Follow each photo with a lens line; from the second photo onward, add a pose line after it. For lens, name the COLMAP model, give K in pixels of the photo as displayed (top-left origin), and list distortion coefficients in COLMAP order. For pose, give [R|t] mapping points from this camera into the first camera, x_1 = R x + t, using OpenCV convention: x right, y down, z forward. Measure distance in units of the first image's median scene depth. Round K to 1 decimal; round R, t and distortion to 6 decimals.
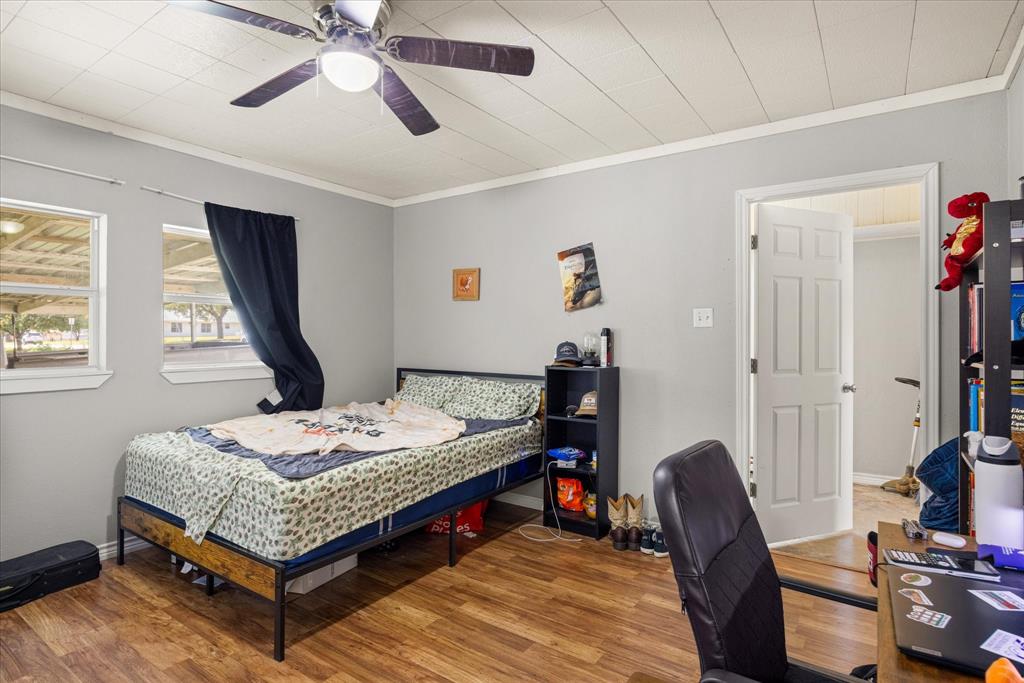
lens RADIAL K [[534.3, 0, 509.4], [0, 534.3, 335.1], [0, 0, 1]] dist [0.001148, 0.000467]
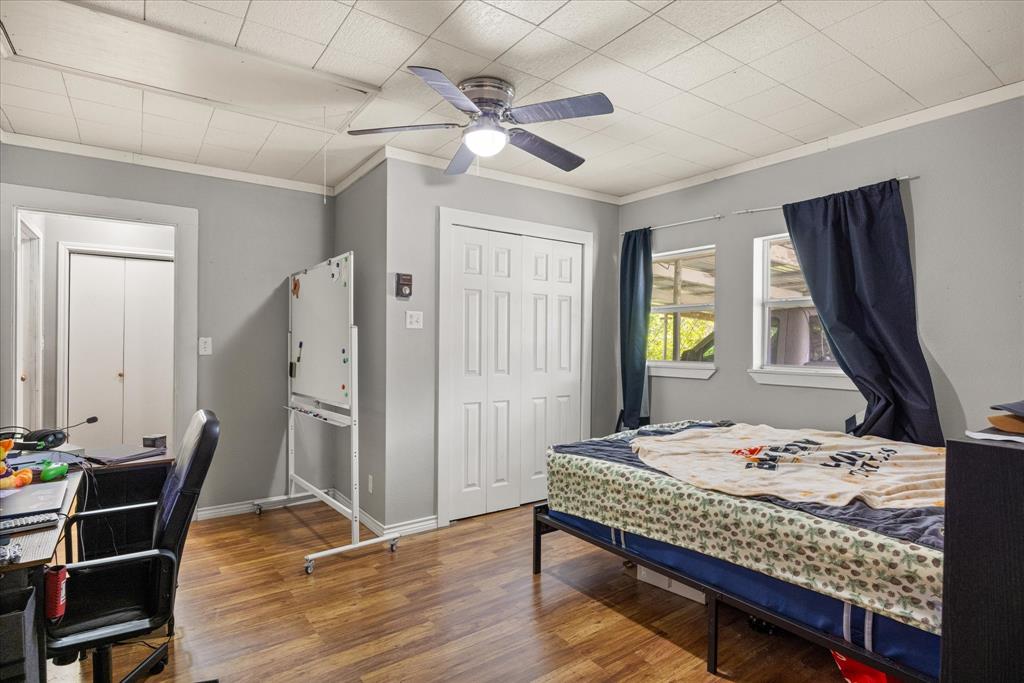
lens RADIAL K [[534.3, 0, 511.0], [0, 534.3, 345.3], [0, 0, 1]] dist [0.001148, 0.000467]
pose [[-0.334588, 0.008098, -0.942330, 0.684957], [0.001654, 0.999967, 0.008006, 0.005190], [0.942363, 0.001120, -0.334591, 1.077641]]
